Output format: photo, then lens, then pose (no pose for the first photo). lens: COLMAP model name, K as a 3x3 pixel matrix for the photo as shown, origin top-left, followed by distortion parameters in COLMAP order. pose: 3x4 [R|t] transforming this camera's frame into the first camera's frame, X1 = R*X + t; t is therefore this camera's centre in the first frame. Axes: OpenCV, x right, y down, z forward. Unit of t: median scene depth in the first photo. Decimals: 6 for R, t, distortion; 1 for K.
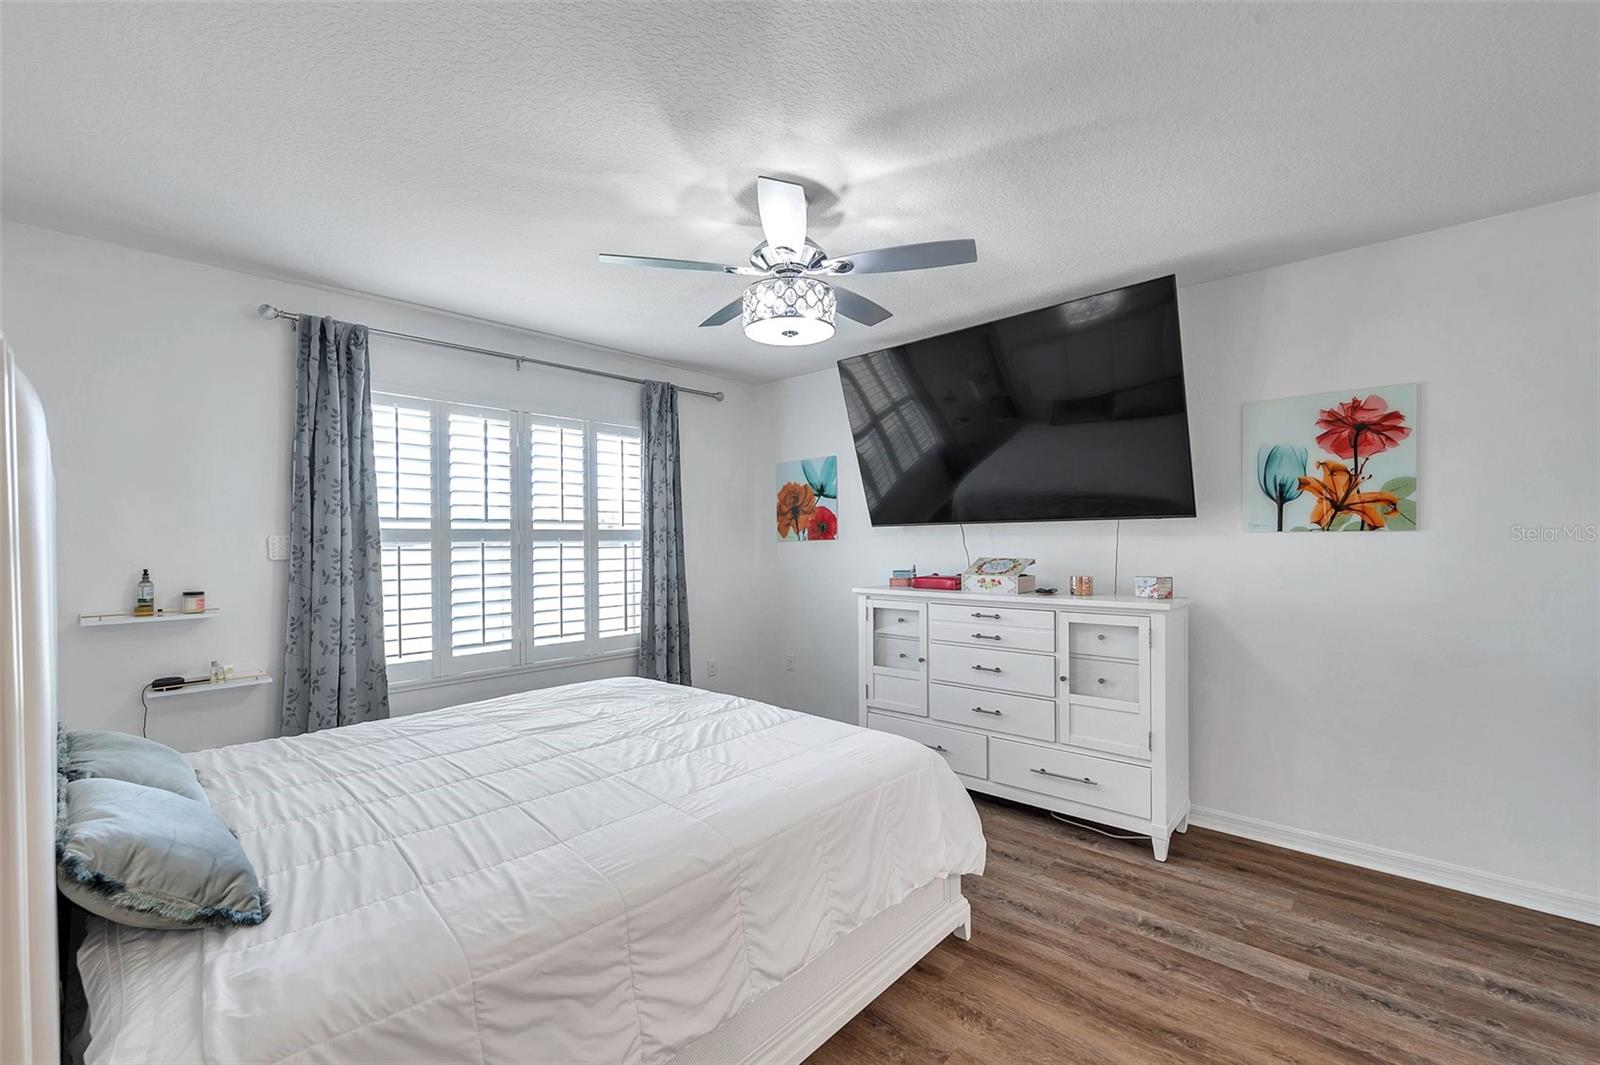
lens RADIAL K [[673.9, 0, 801.4], [0, 673.9, 541.5], [0, 0, 1]] dist [0.000569, 0.000010]
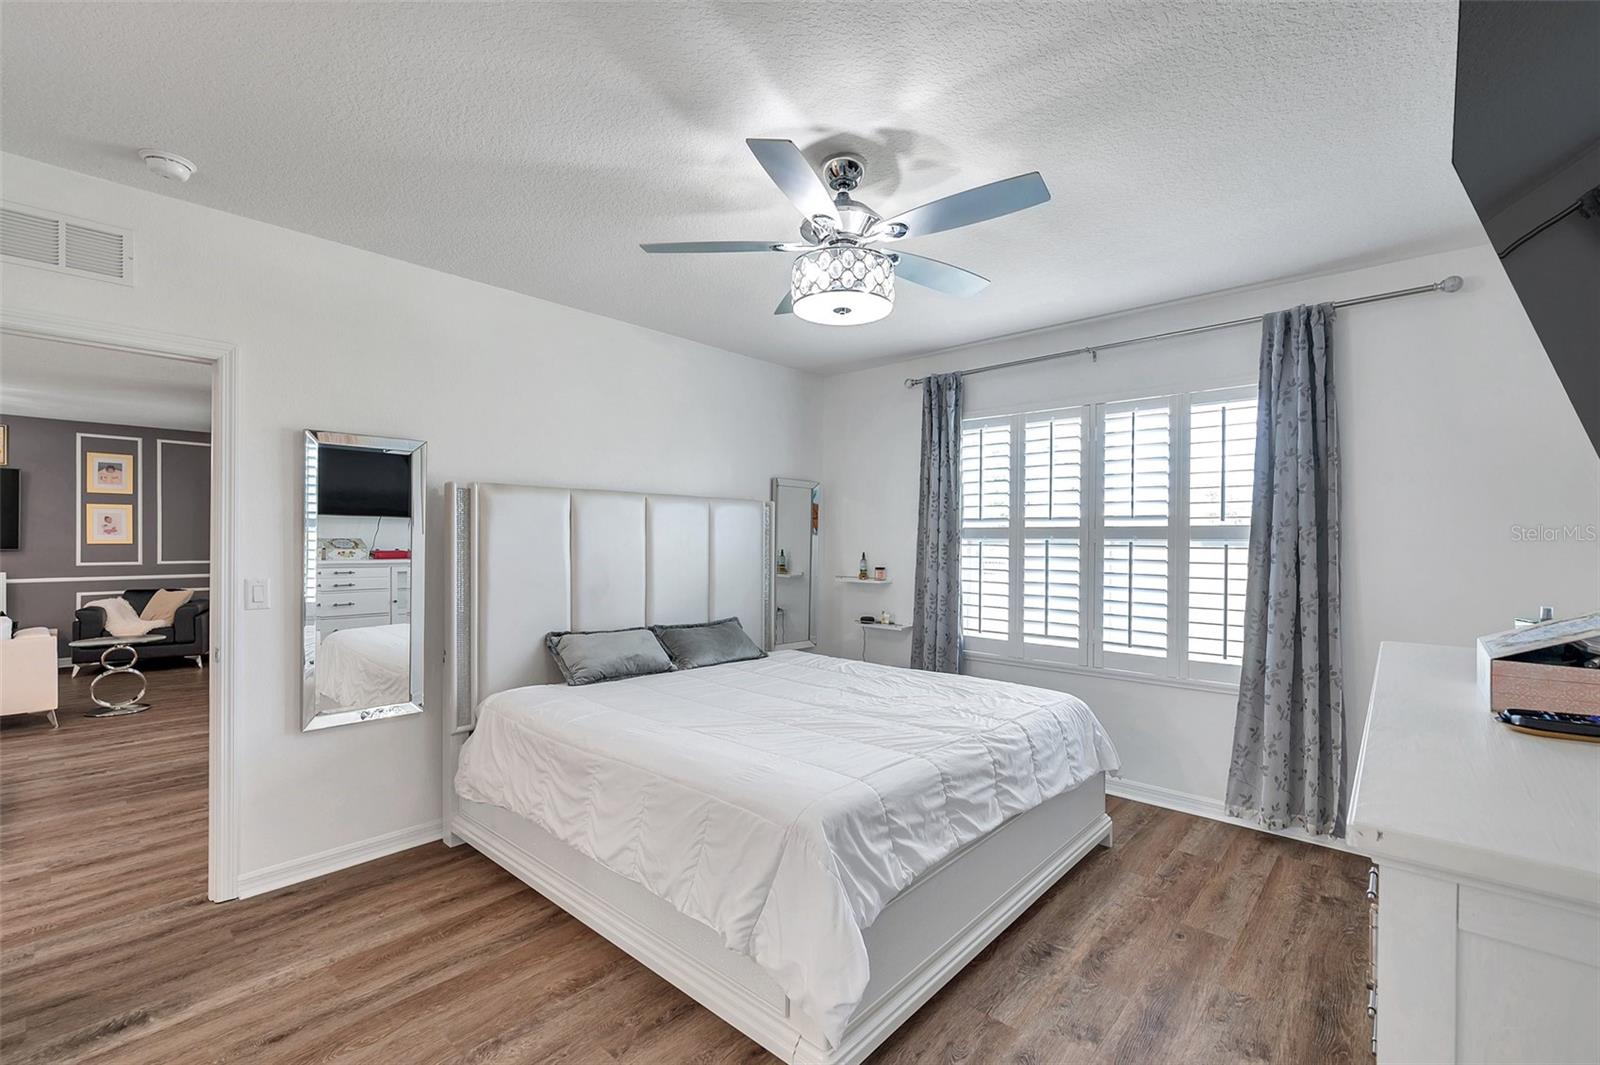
lens RADIAL K [[686.4, 0, 803.1], [0, 686.4, 540.4], [0, 0, 1]] dist [-0.000775, 0.000102]
pose [[0.012993, 0.009312, -0.999872, 0.584421], [-0.008898, 0.999918, 0.009197, -0.003748], [0.999876, 0.008777, 0.013074, 0.600271]]
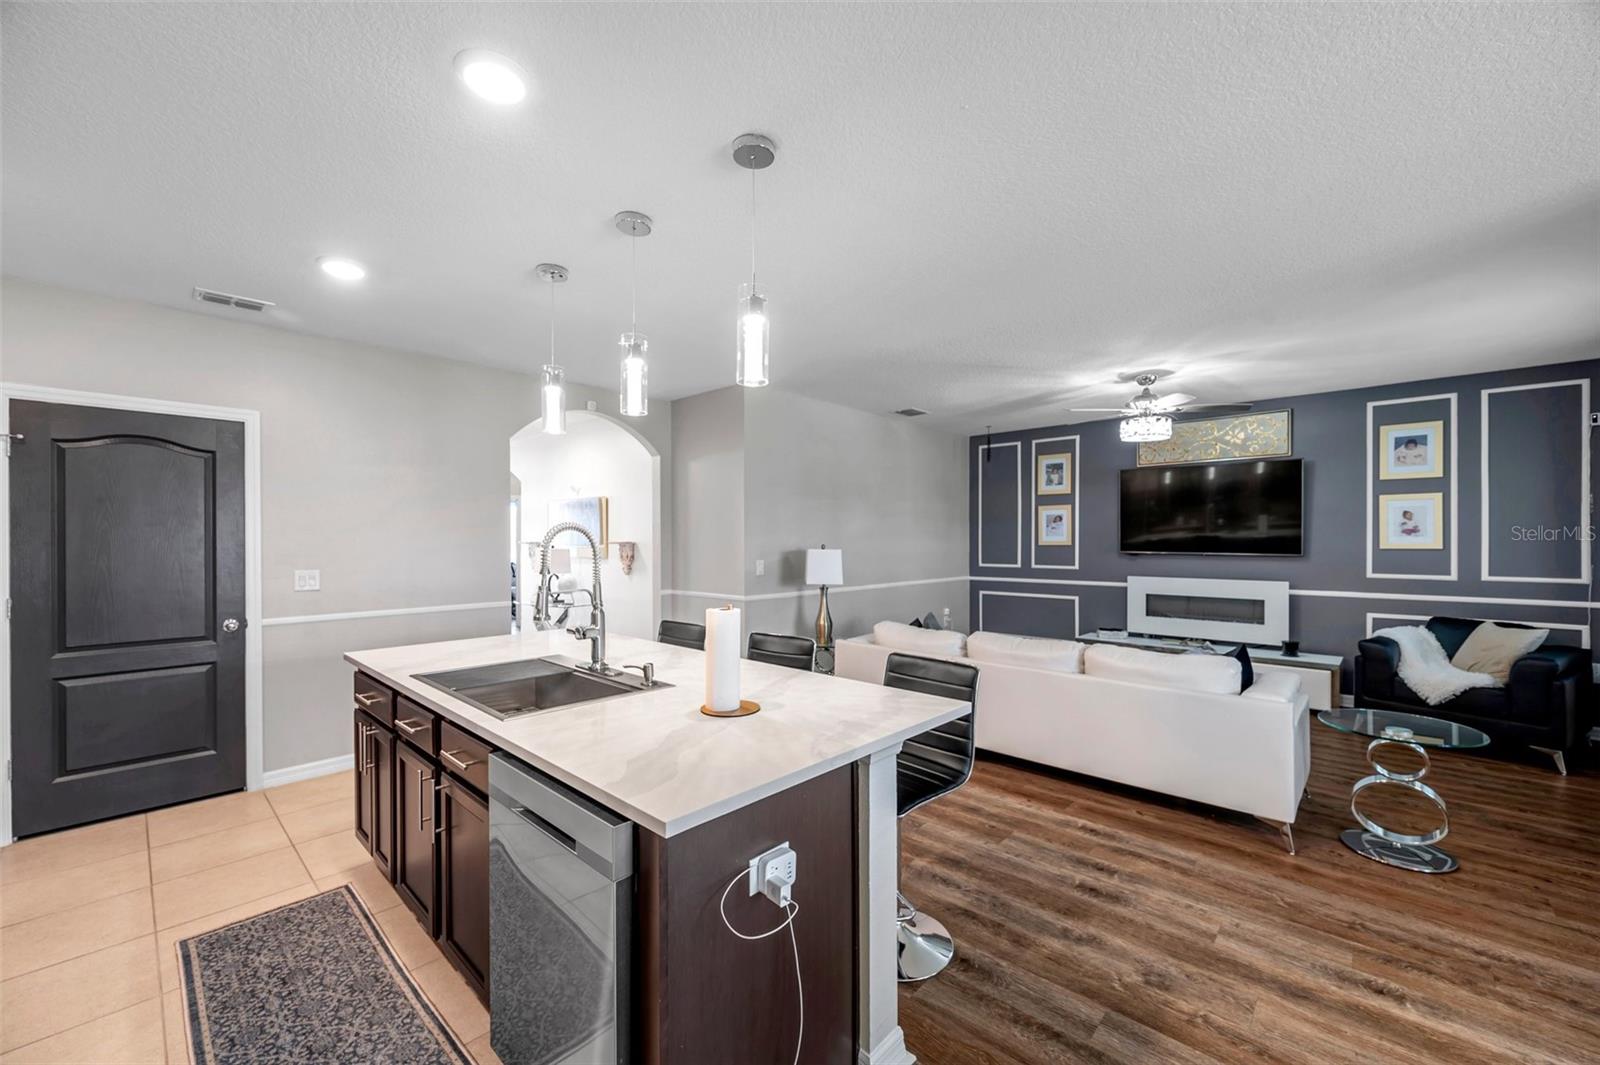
lens RADIAL K [[634.3, 0, 796.3], [0, 634.3, 541.7], [0, 0, 1]] dist [0.000073, 0.000561]
pose [[-0.999920, 0.010342, 0.007262, 0.469078], [0.010402, 0.999911, 0.008371, -0.002716], [-0.007175, 0.008446, -0.999939, 0.499169]]
